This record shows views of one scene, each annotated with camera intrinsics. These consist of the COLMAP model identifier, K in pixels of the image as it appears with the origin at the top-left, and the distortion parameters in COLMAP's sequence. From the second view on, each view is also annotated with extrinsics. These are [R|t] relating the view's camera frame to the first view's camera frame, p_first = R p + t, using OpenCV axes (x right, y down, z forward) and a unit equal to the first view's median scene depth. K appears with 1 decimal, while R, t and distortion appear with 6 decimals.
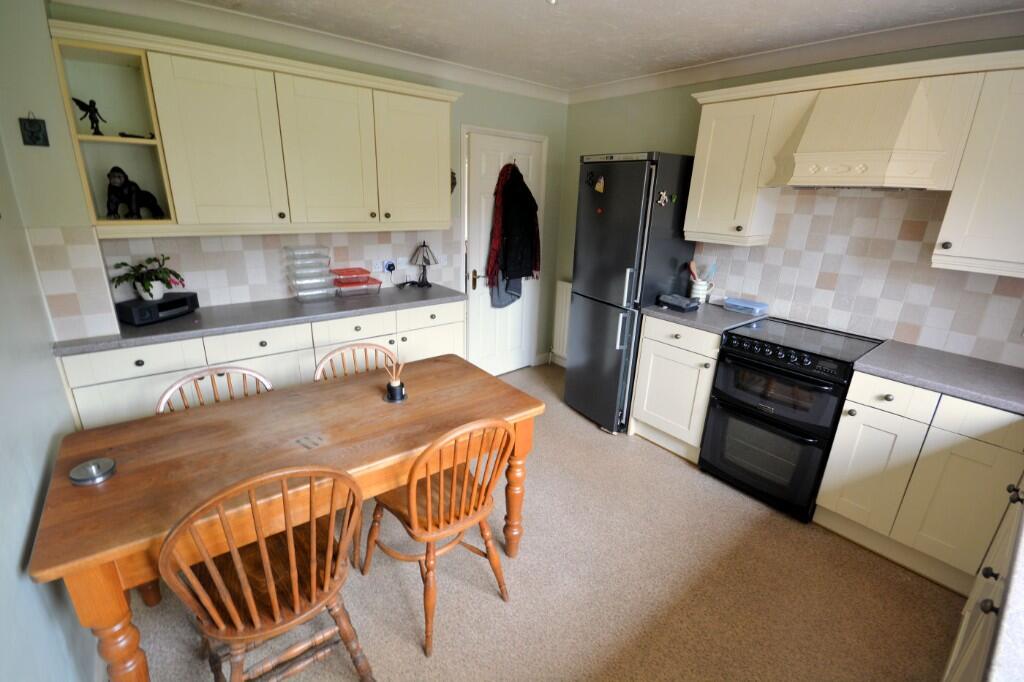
lens RADIAL K [[449.6, 0, 507.2], [0, 449.6, 339.0], [0, 0, 1]] dist [-0.003393, -0.001489]
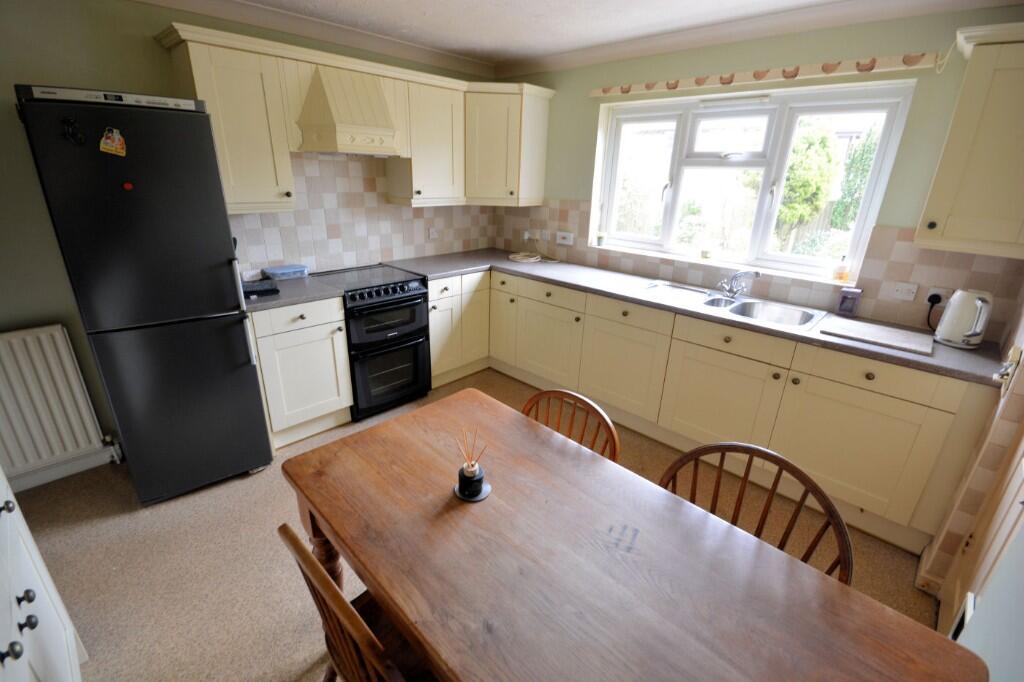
lens RADIAL K [[449.6, 0, 507.7], [0, 449.6, 338.7], [0, 0, 1]] dist [-0.003393, -0.001489]
pose [[-0.130725, -0.379807, 0.915782, -0.587406], [0.276703, 0.873026, 0.401573, -0.239453], [-0.952022, 0.305895, -0.009033, 0.667665]]
